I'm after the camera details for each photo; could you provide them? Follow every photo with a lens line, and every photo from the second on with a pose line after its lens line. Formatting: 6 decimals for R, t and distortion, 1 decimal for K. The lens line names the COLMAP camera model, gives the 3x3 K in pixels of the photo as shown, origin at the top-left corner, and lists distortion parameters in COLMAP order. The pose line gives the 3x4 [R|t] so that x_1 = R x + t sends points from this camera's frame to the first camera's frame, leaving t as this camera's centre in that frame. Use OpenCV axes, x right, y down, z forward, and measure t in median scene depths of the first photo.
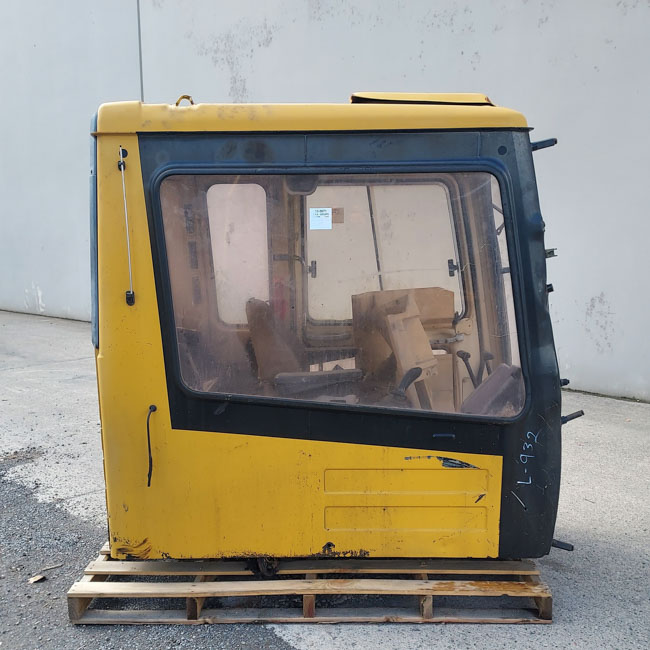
lens RADIAL K [[744.4, 0, 325.0], [0, 744.4, 325.0], [0, 0, 1]] dist [0.028375, 0.003018]
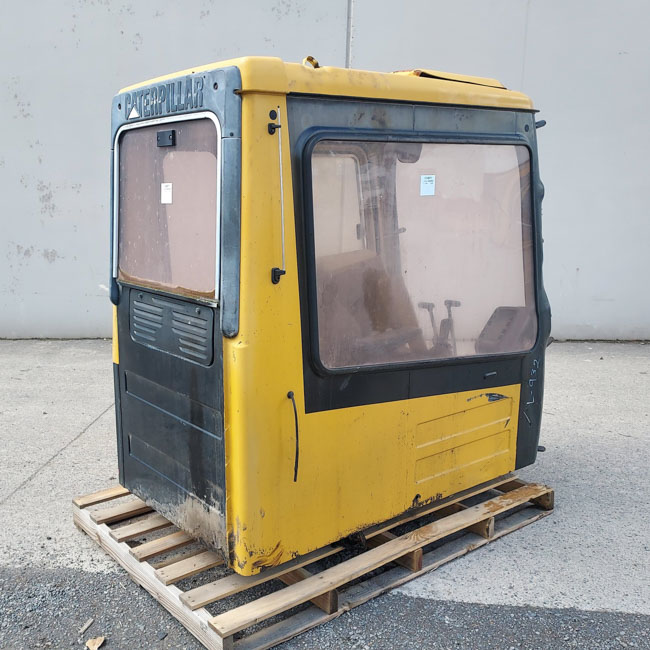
lens RADIAL K [[724.5, 0, 251.8], [0, 724.5, 268.6], [0, 0, 1]] dist [0.033764, -0.015464]
pose [[0.804982, -0.074291, 0.588630, -0.772215], [0.087321, 0.996160, 0.006309, -0.051165], [-0.586839, 0.046321, 0.808378, 0.303957]]
